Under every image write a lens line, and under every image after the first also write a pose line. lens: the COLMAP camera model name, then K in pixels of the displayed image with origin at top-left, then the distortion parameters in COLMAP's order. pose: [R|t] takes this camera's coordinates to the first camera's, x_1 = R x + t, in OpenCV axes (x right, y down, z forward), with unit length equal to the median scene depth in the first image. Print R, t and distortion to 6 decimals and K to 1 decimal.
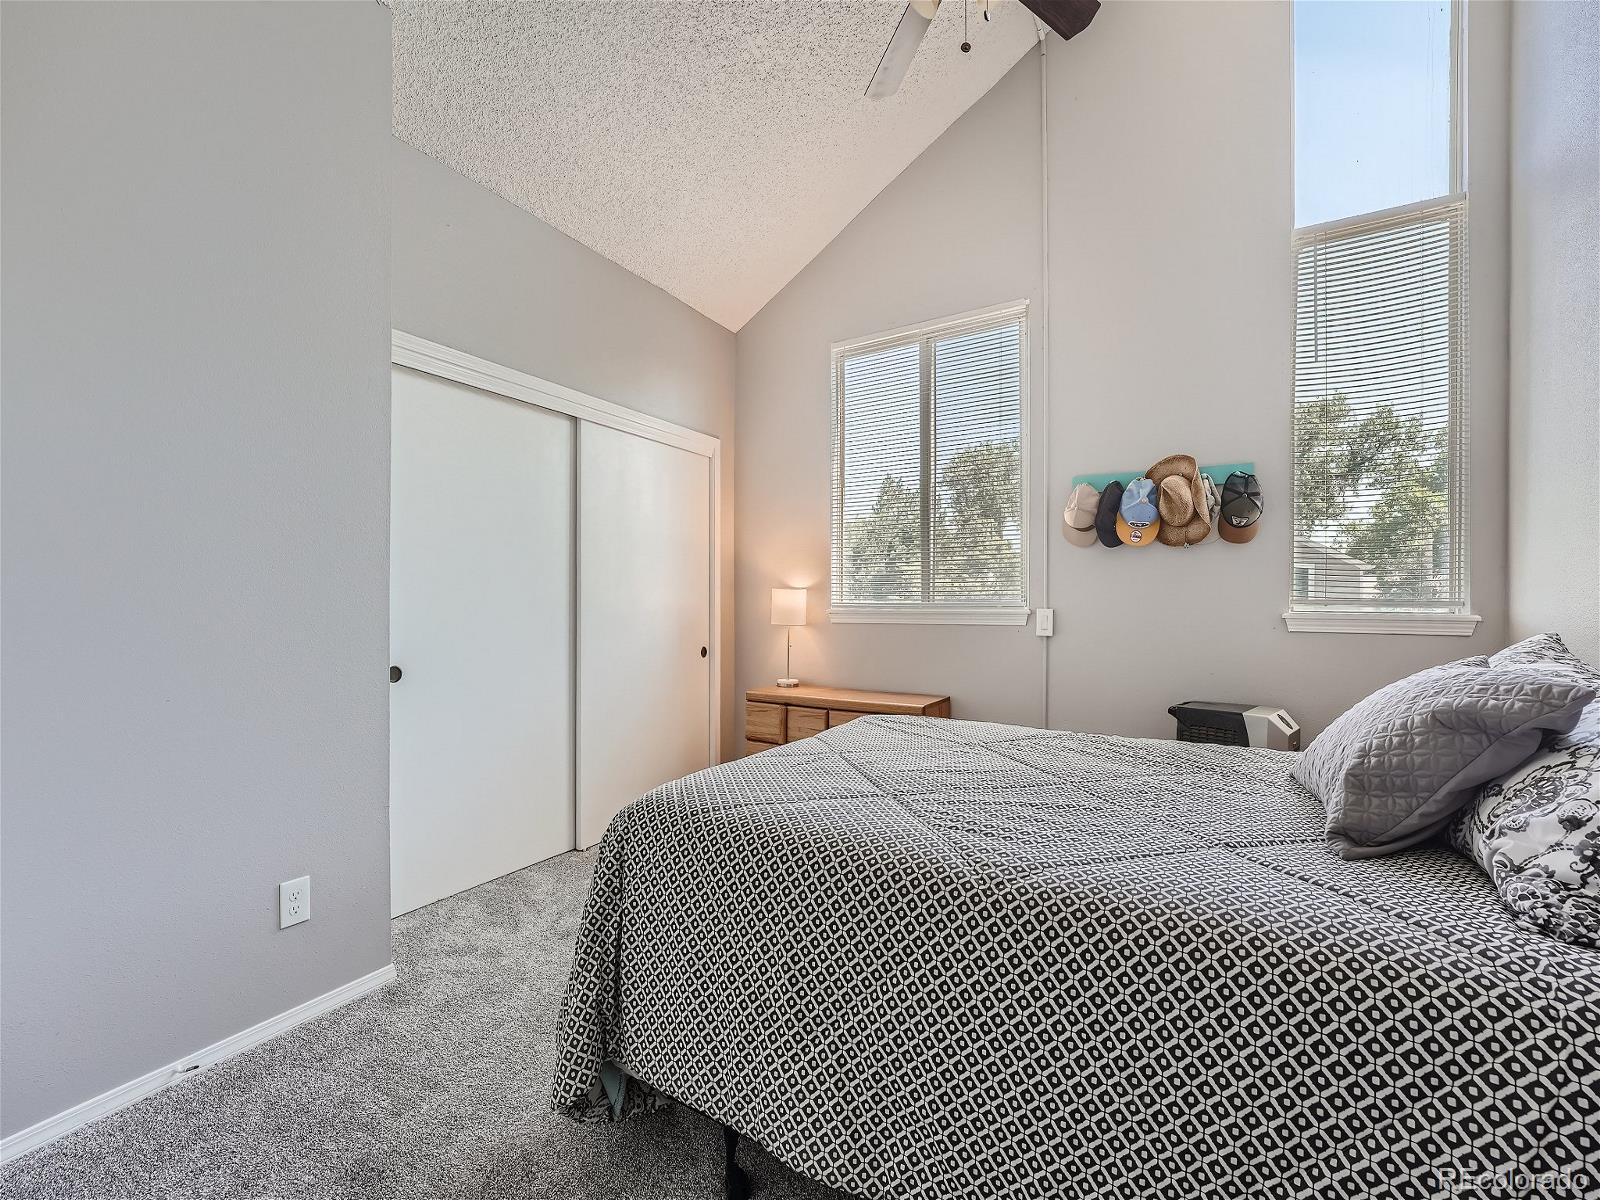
lens RADIAL K [[675.5, 0, 788.2], [0, 675.5, 602.6], [0, 0, 1]] dist [-0.002122, 0.000085]
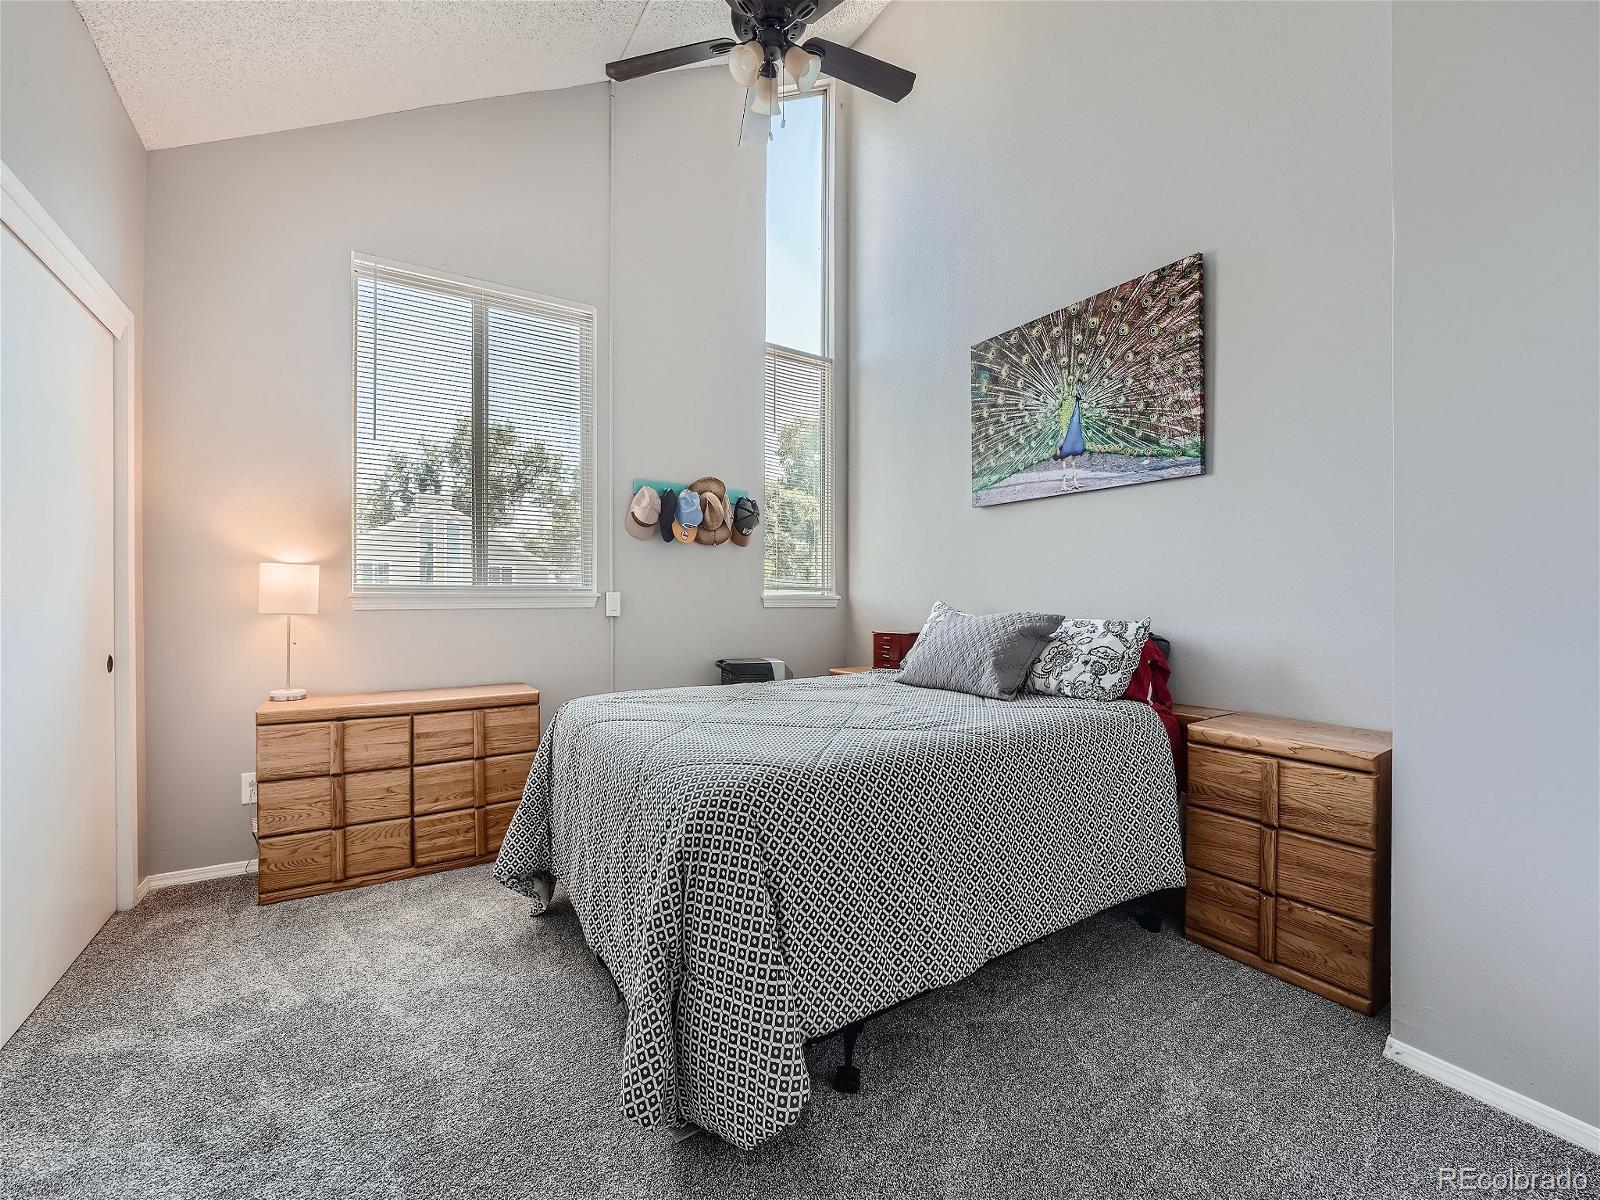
lens RADIAL K [[675.5, 0, 790.4], [0, 675.5, 599.5], [0, 0, 1]] dist [-0.002122, 0.000085]
pose [[0.426296, -0.001573, 0.904583, -0.544293], [-0.001305, 0.999996, 0.002354, 0.019550], [-0.904583, -0.002184, 0.426292, 0.273142]]
